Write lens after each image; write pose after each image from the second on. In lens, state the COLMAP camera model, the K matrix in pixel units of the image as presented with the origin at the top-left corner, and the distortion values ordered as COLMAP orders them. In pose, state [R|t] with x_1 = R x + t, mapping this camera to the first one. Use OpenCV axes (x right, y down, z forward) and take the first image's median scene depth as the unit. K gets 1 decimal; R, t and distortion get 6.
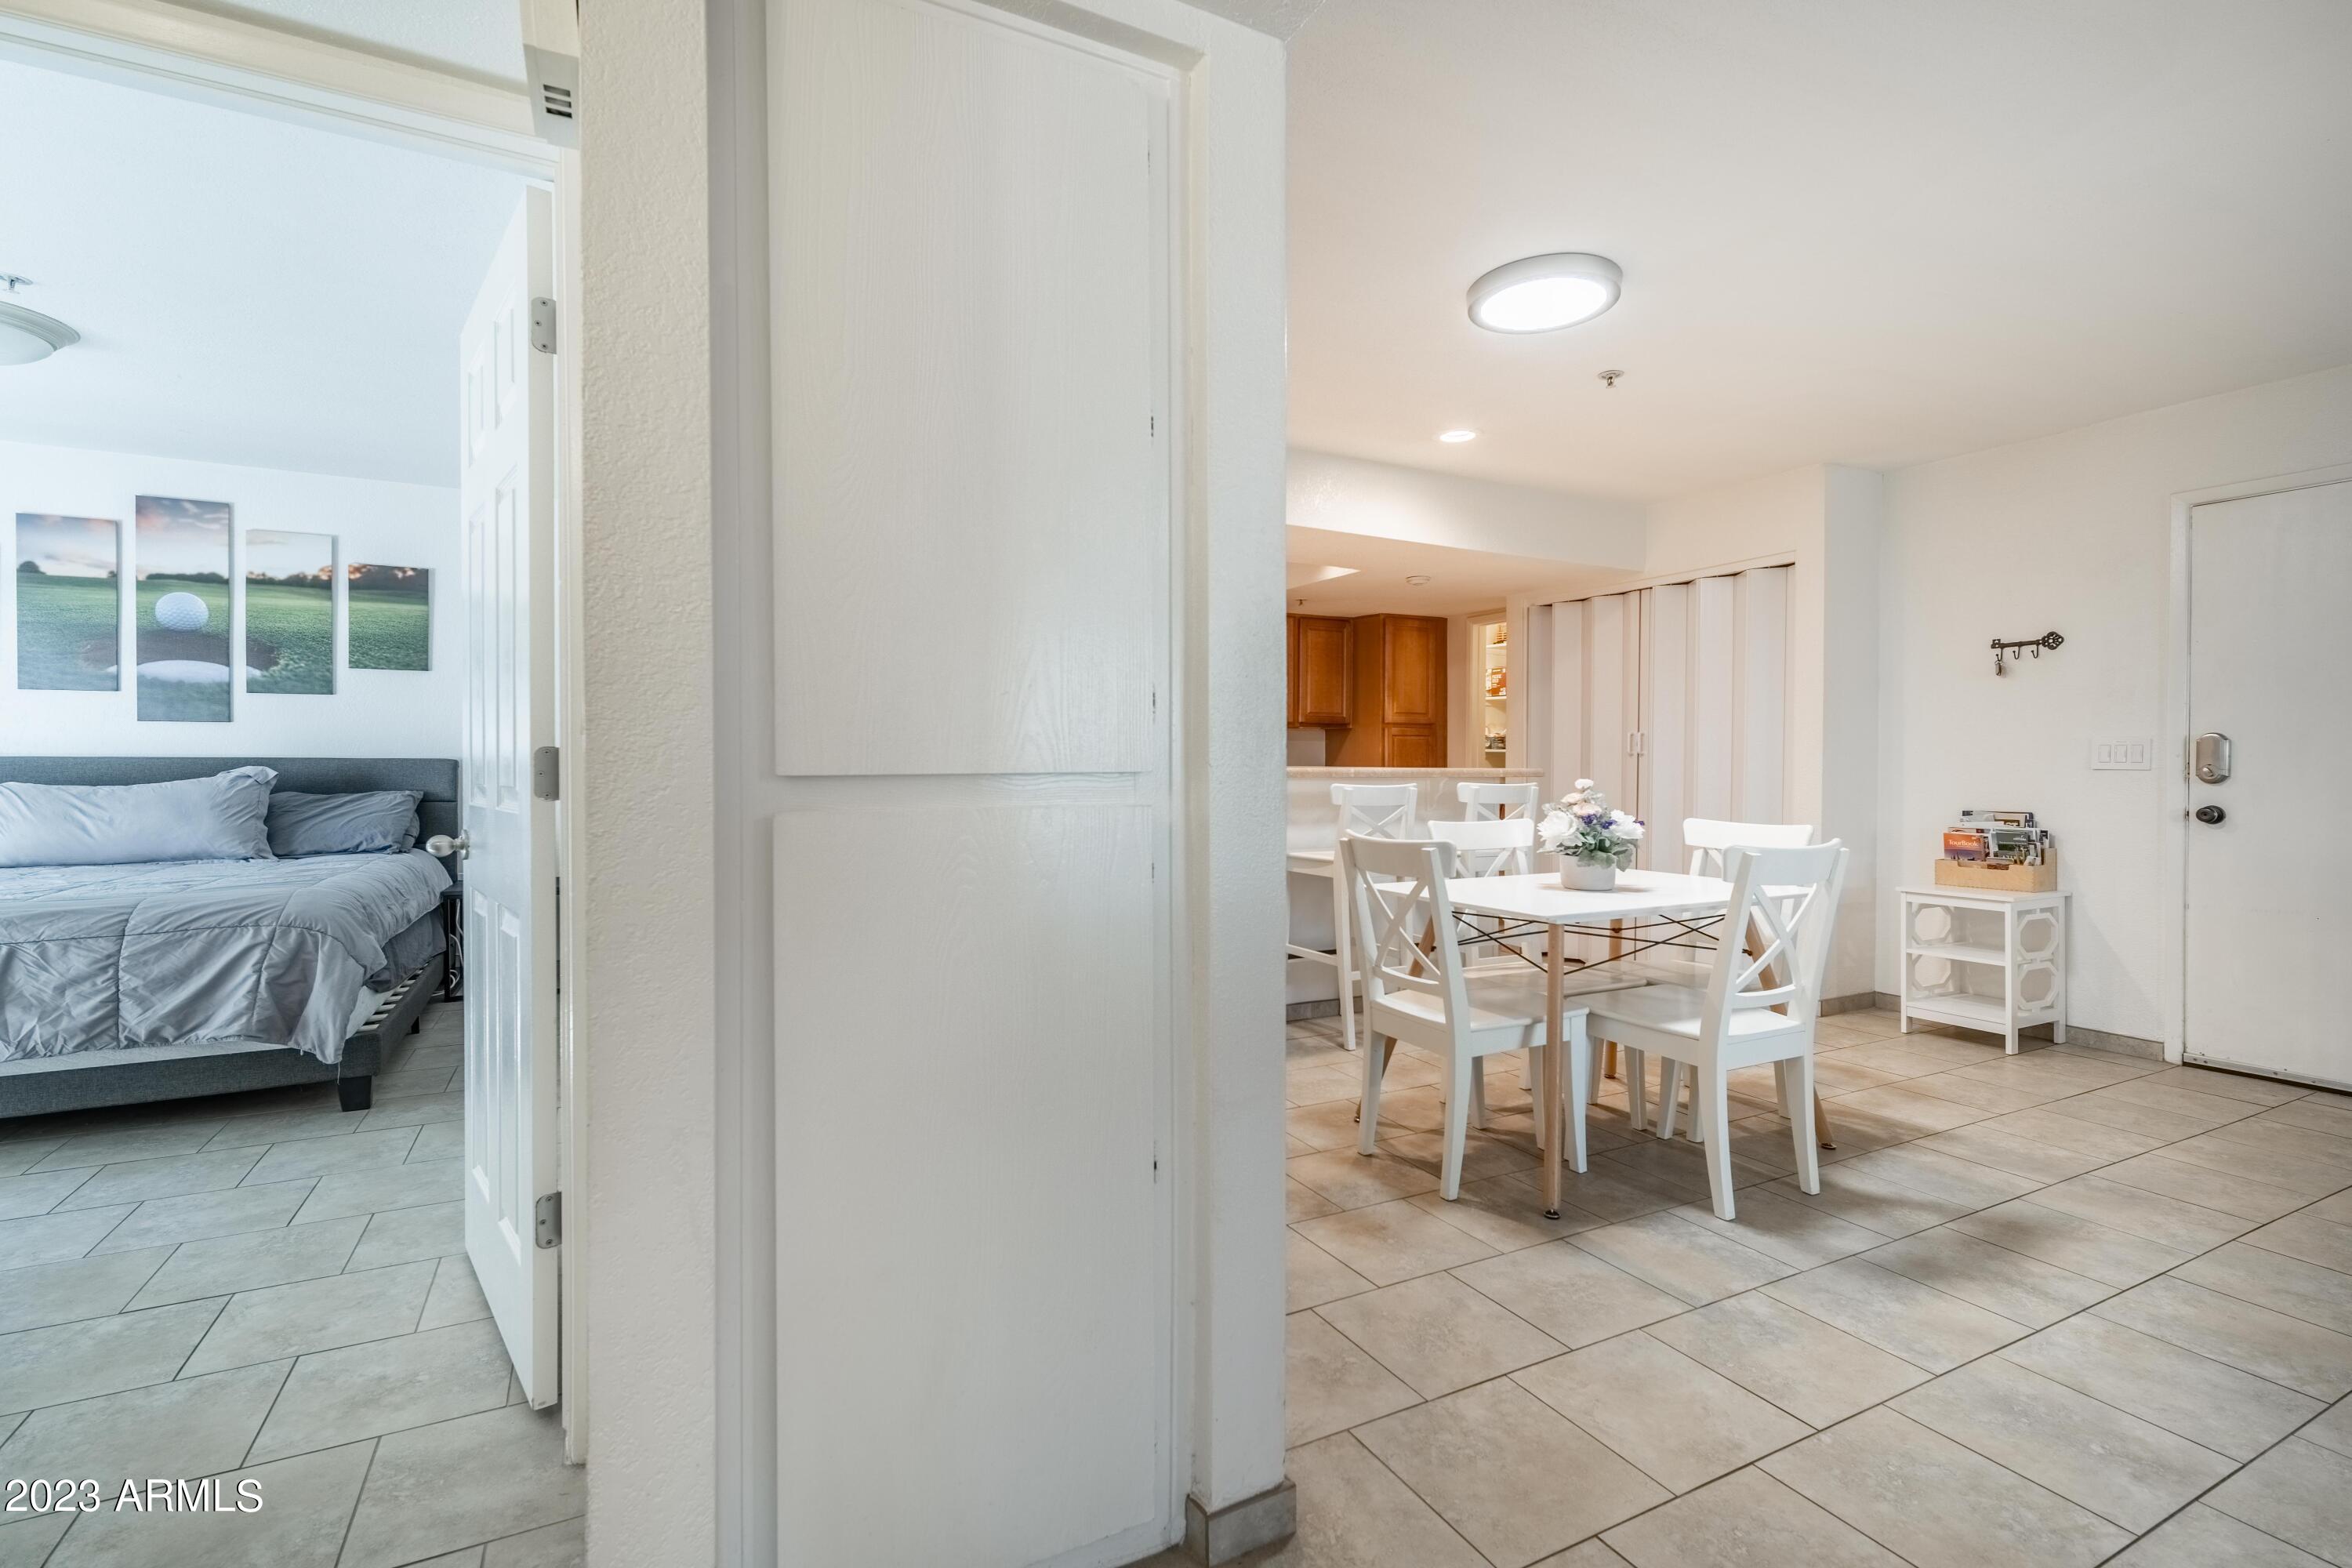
lens RADIAL K [[1006.8, 0, 1139.3], [0, 1006.8, 768.9], [0, 0, 1]] dist [0.007597, -0.000955]
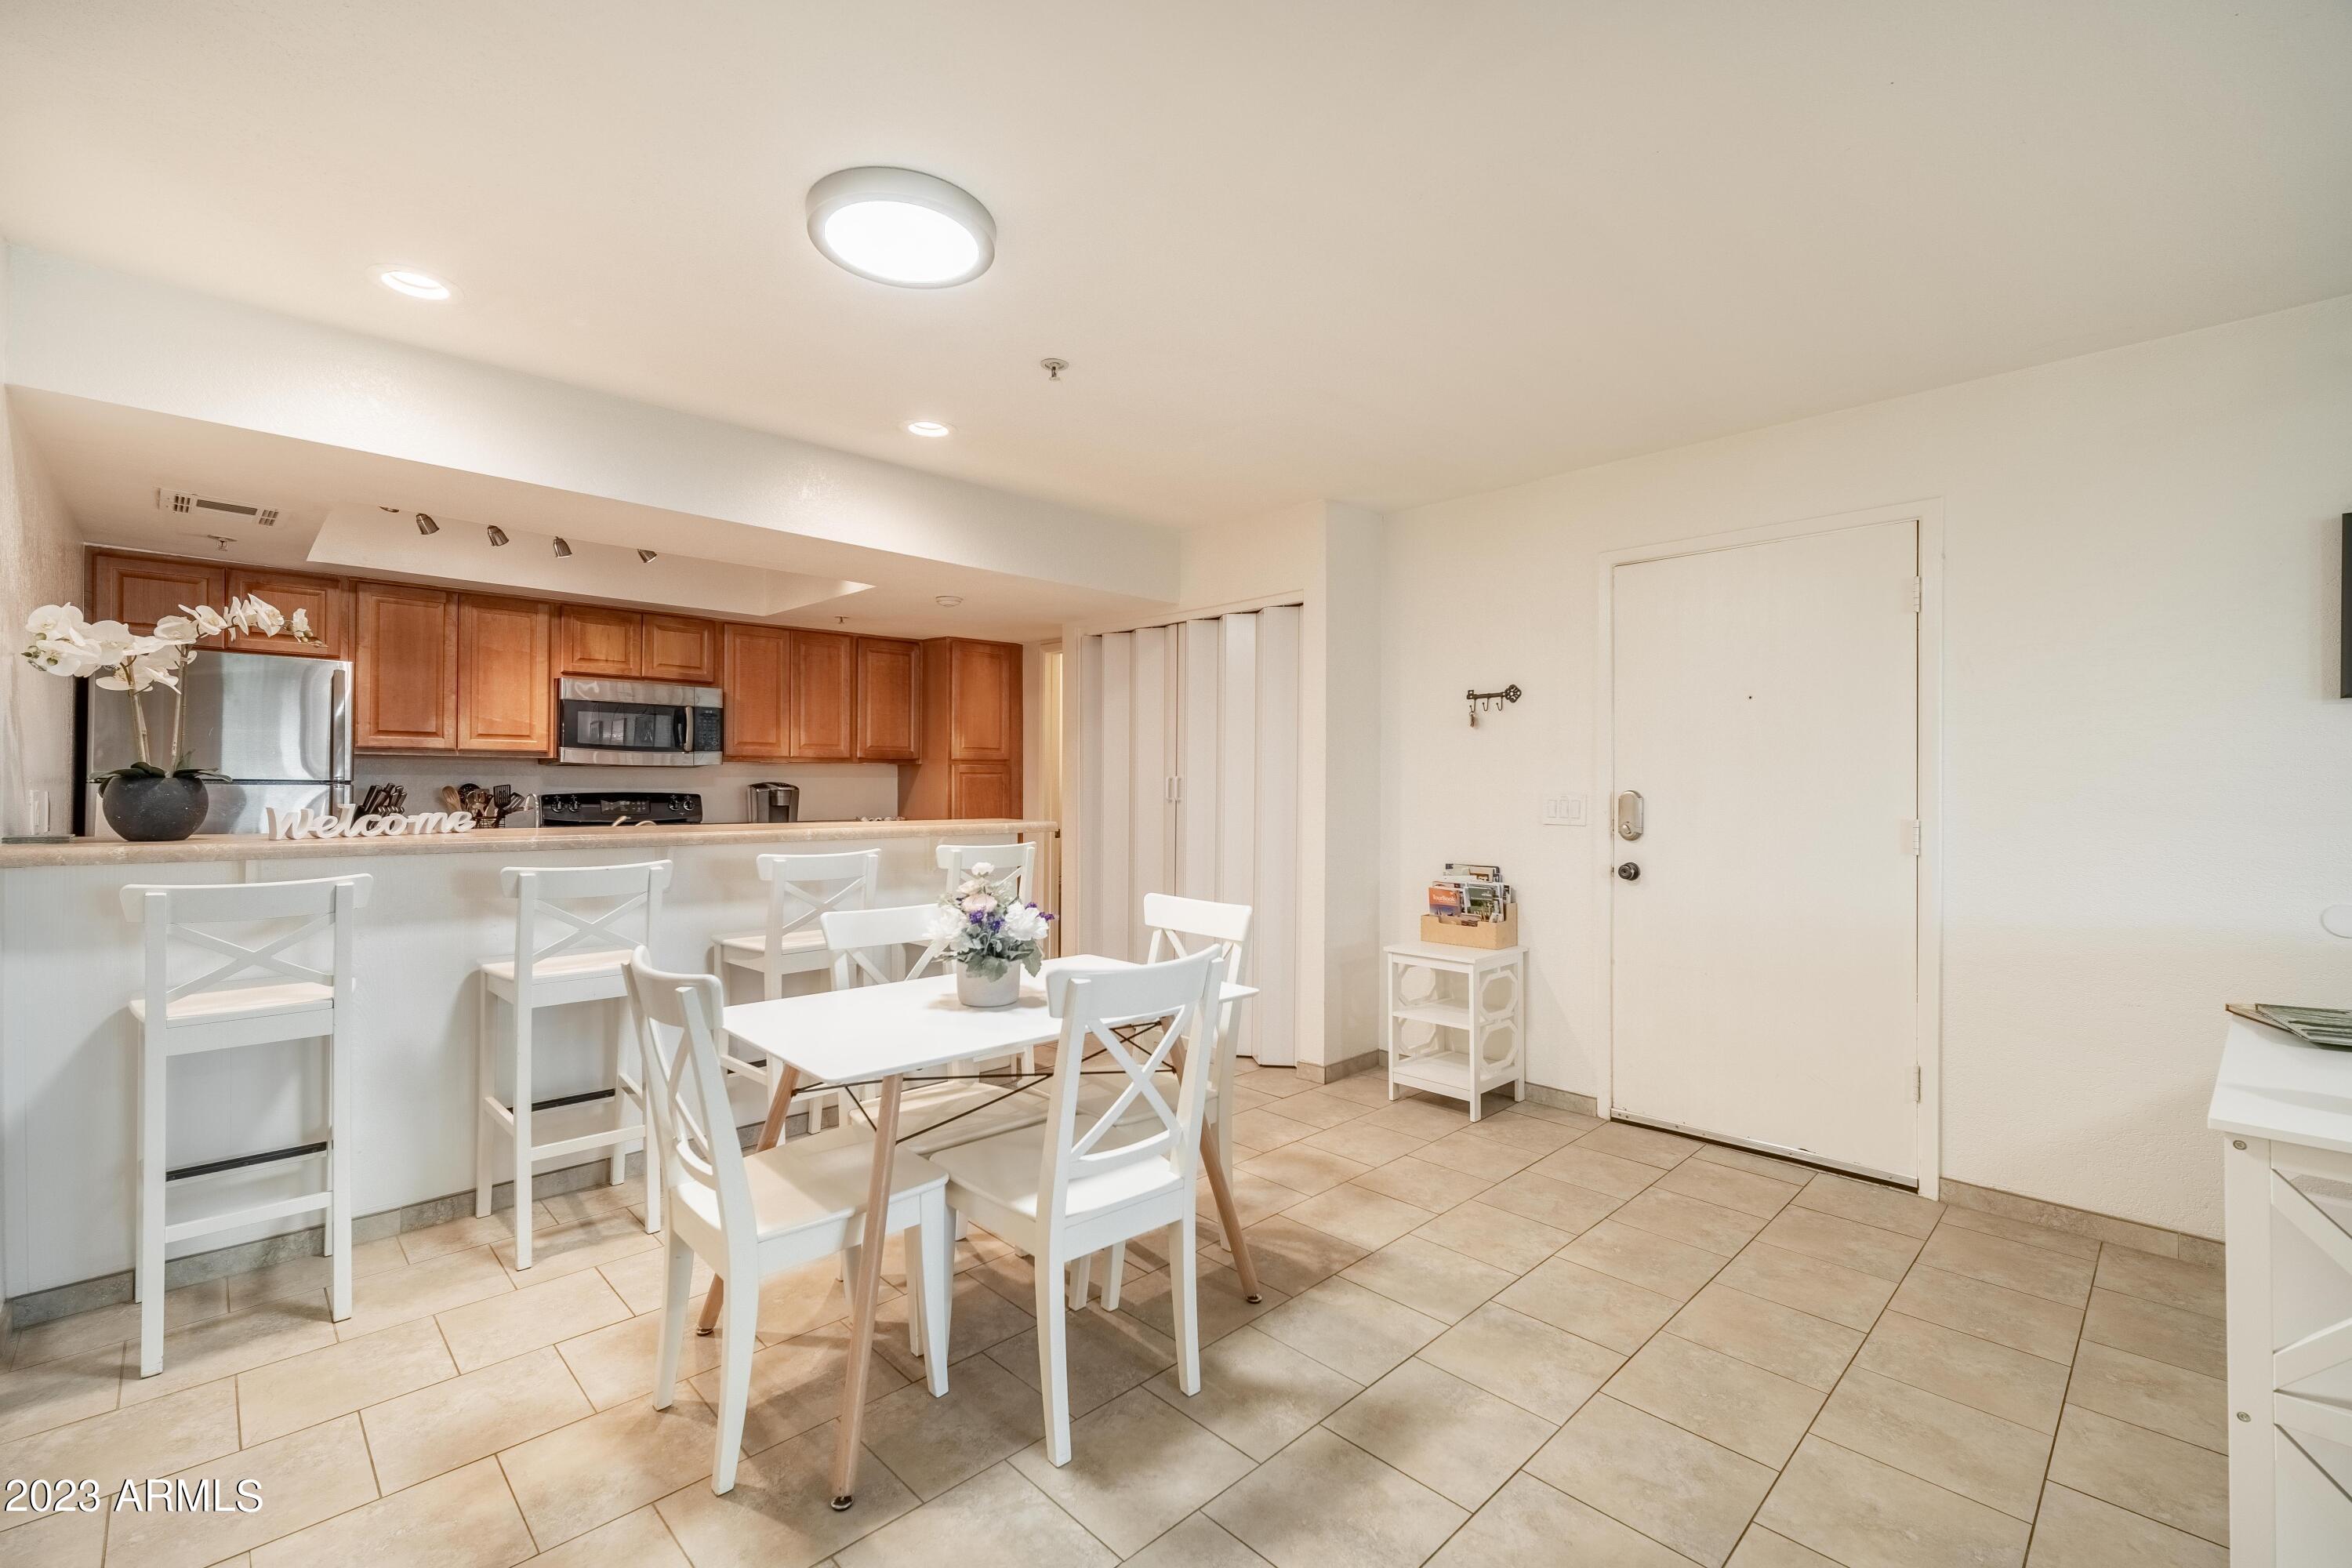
lens RADIAL K [[1006.8, 0, 1171.8], [0, 1006.8, 776.8], [0, 0, 1]] dist [0.007597, -0.000955]
pose [[0.947923, -0.003961, 0.318476, 0.272814], [0.006882, 0.999944, -0.008047, -0.039926], [-0.318426, 0.009819, 0.947897, 0.170950]]
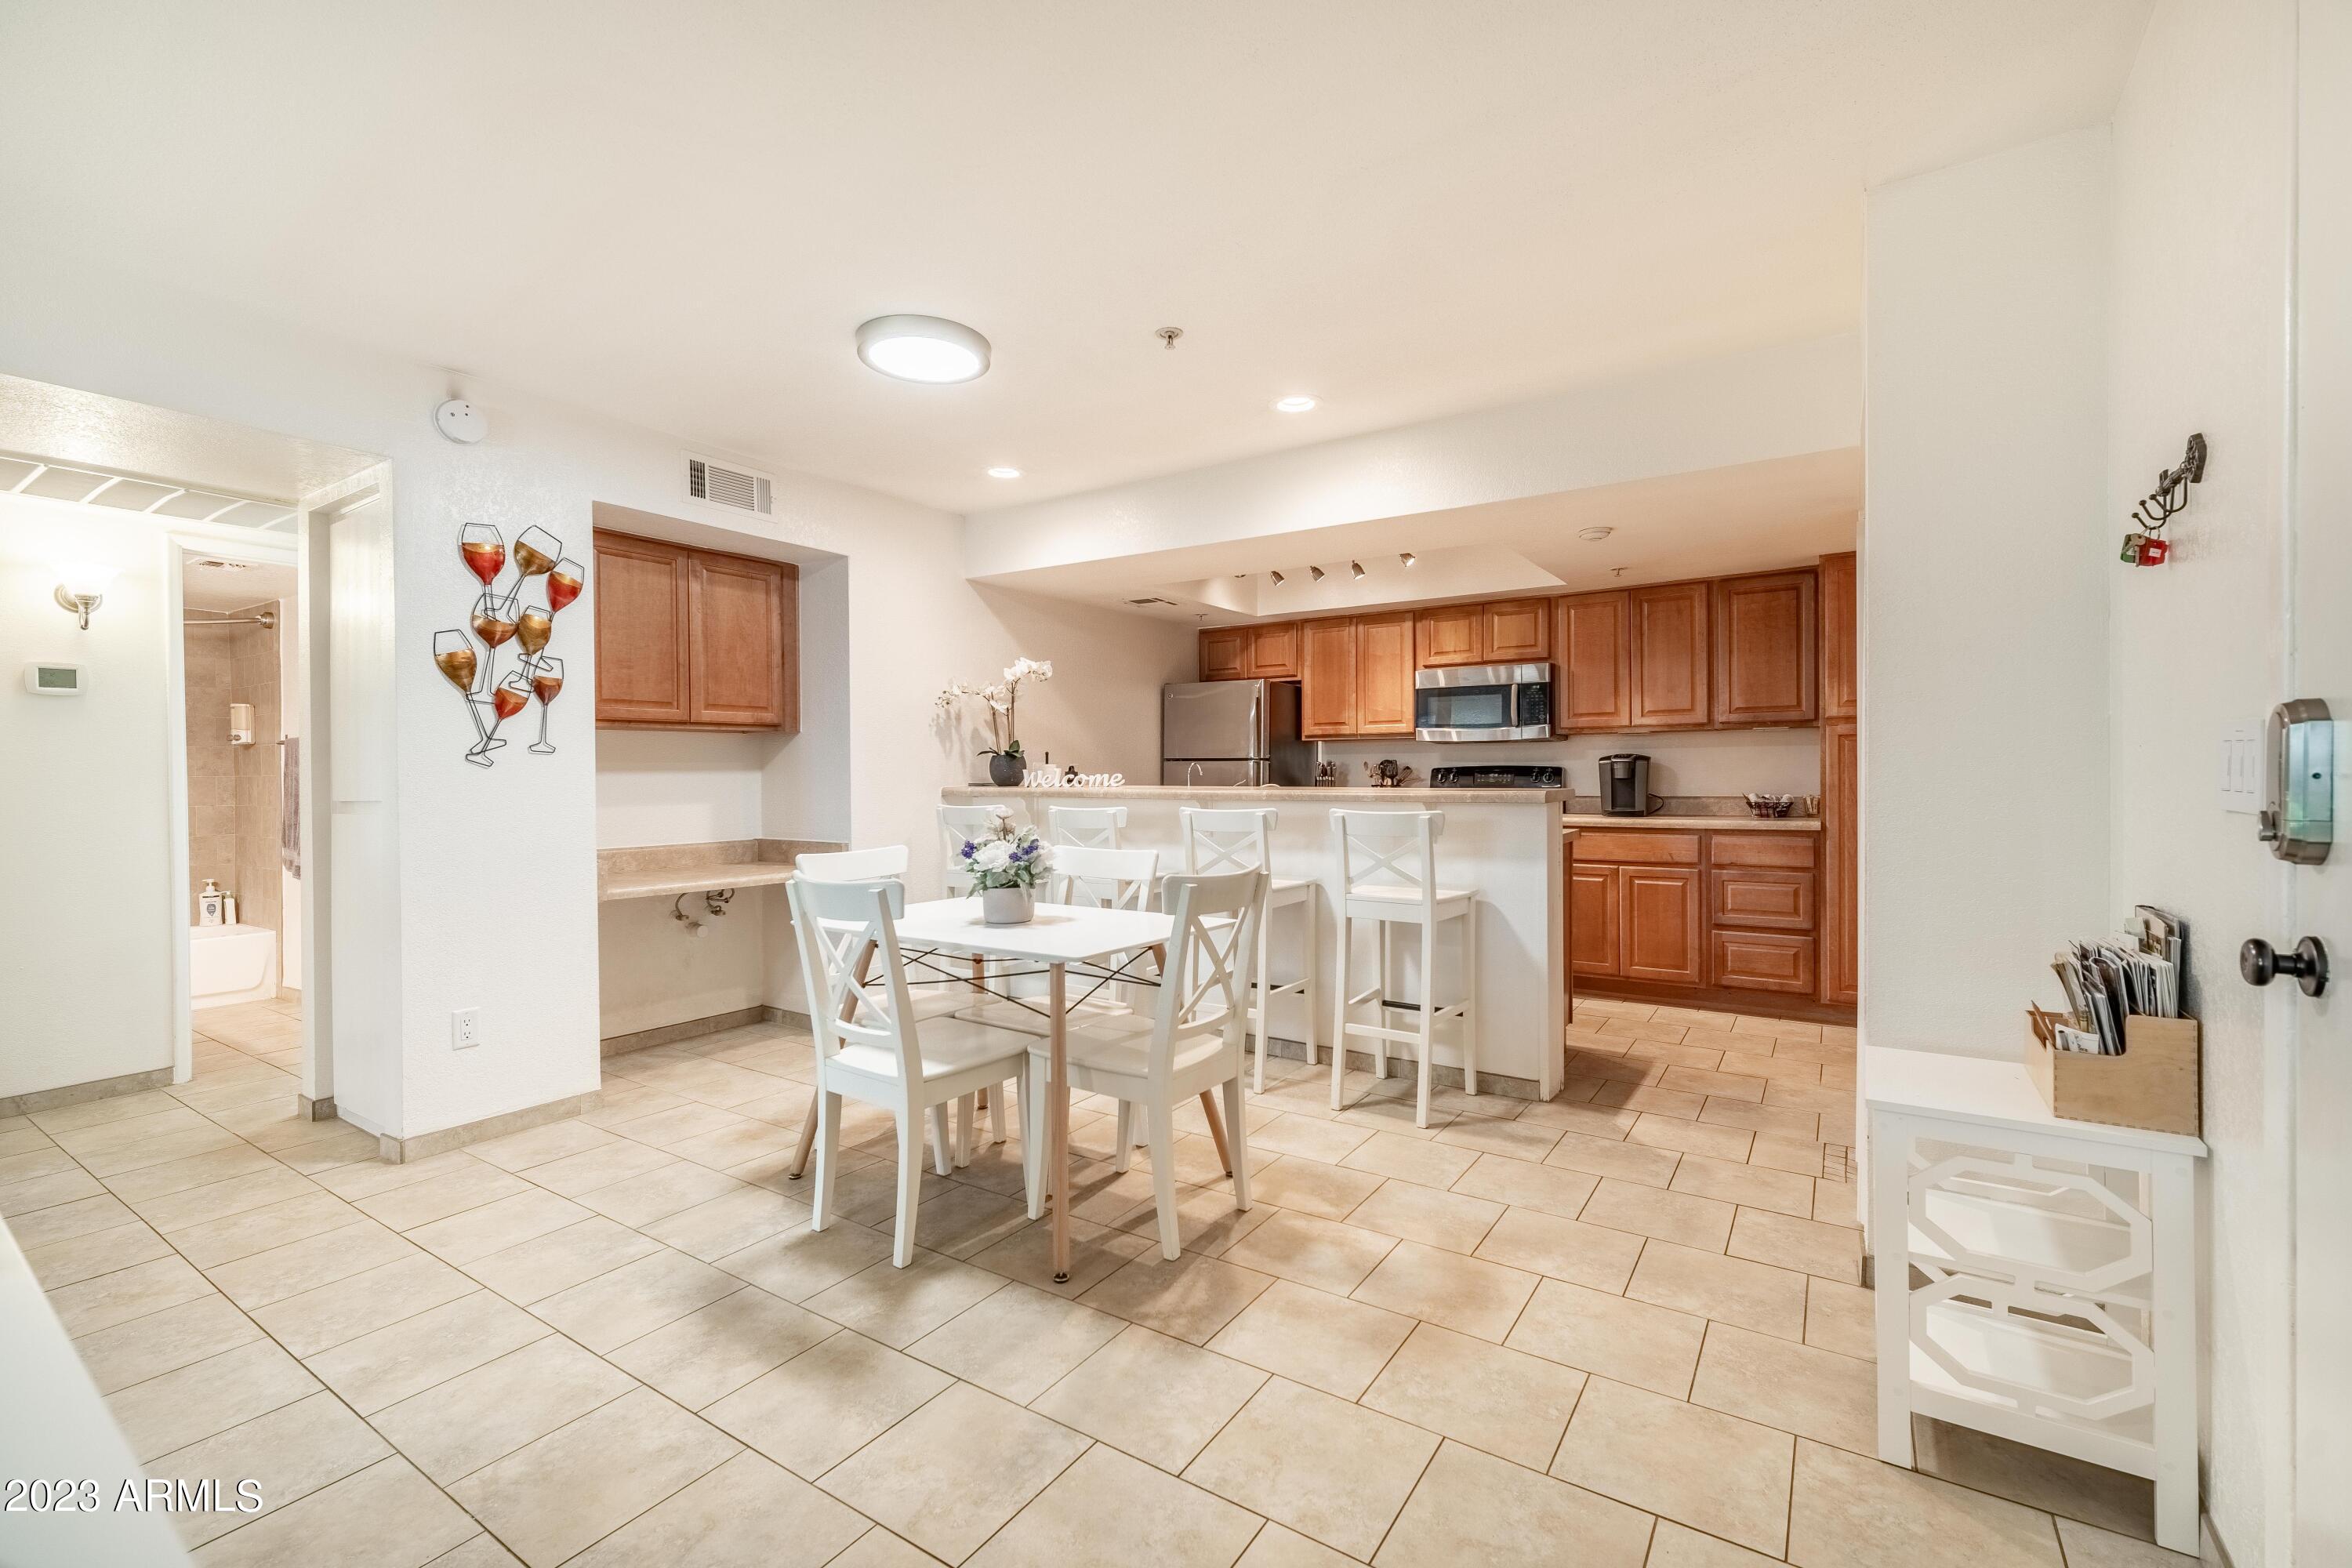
lens RADIAL K [[1006.8, 0, 1180.4], [0, 1006.8, 786.5], [0, 0, 1]] dist [0.007597, -0.000955]
pose [[0.515985, -0.001389, -0.856596, 1.127508], [0.006396, 0.999977, 0.002232, -0.007891], [0.856574, -0.006630, 0.515982, 0.534841]]
